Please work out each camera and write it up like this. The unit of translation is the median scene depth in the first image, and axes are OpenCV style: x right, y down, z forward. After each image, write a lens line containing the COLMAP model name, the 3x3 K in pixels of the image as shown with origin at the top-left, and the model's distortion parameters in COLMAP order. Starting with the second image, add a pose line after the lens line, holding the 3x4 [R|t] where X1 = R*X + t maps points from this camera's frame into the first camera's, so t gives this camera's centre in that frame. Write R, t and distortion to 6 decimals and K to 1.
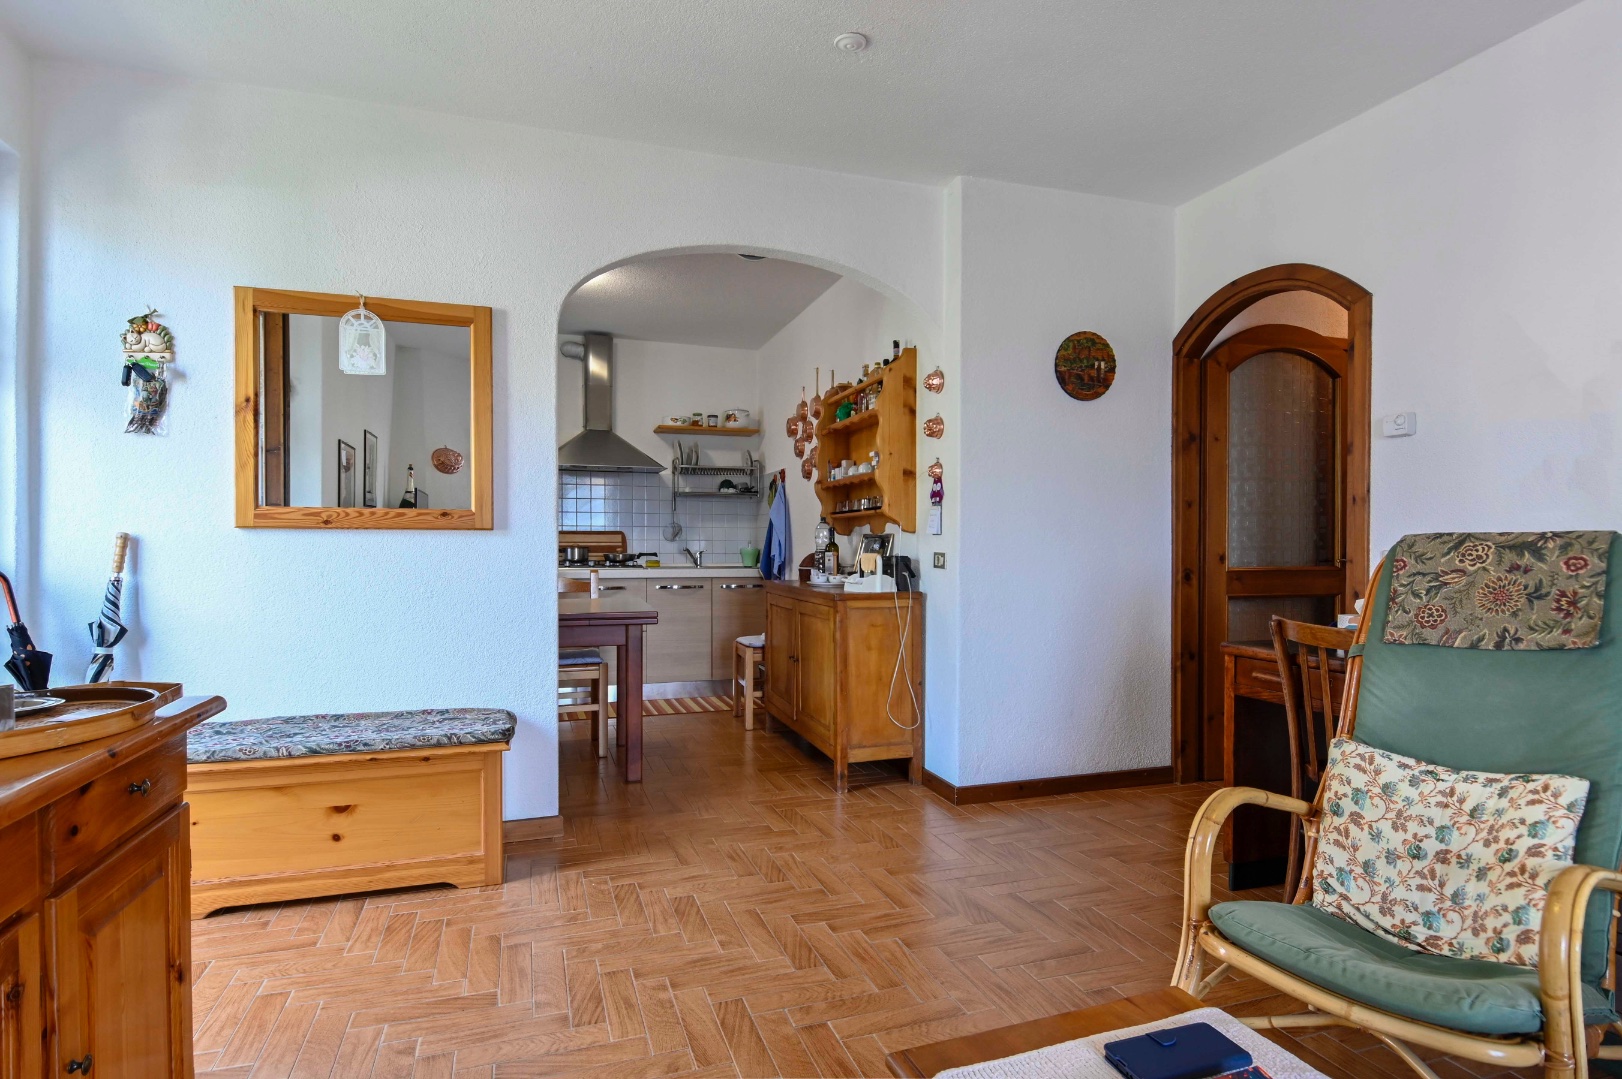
lens RADIAL K [[858.9, 0, 821.8], [0, 858.9, 576.0], [0, 0, 1]] dist [0.026556, -0.031548]
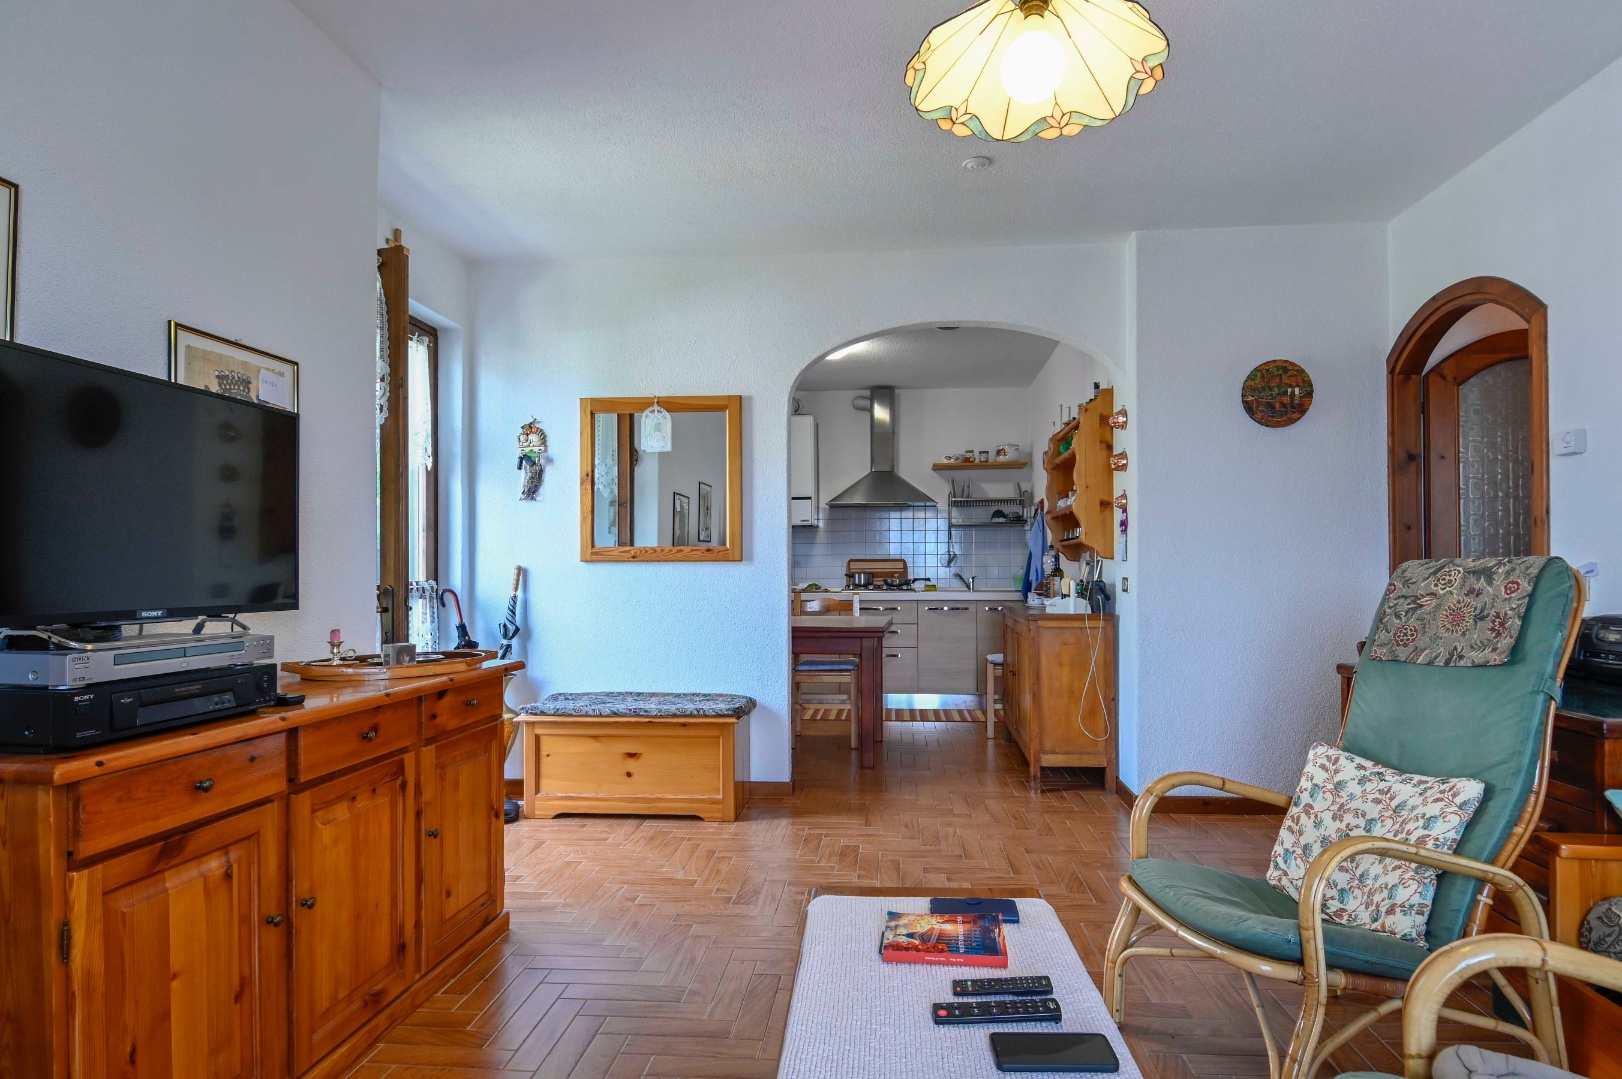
lens RADIAL K [[837.5, 0, 809.7], [0, 837.5, 595.5], [0, 0, 1]] dist [0.028625, -0.029089]
pose [[0.918530, 0.007114, -0.395288, 0.255101], [-0.009478, 0.999947, -0.004028, 0.004296], [0.395239, 0.007447, 0.918548, -0.166732]]
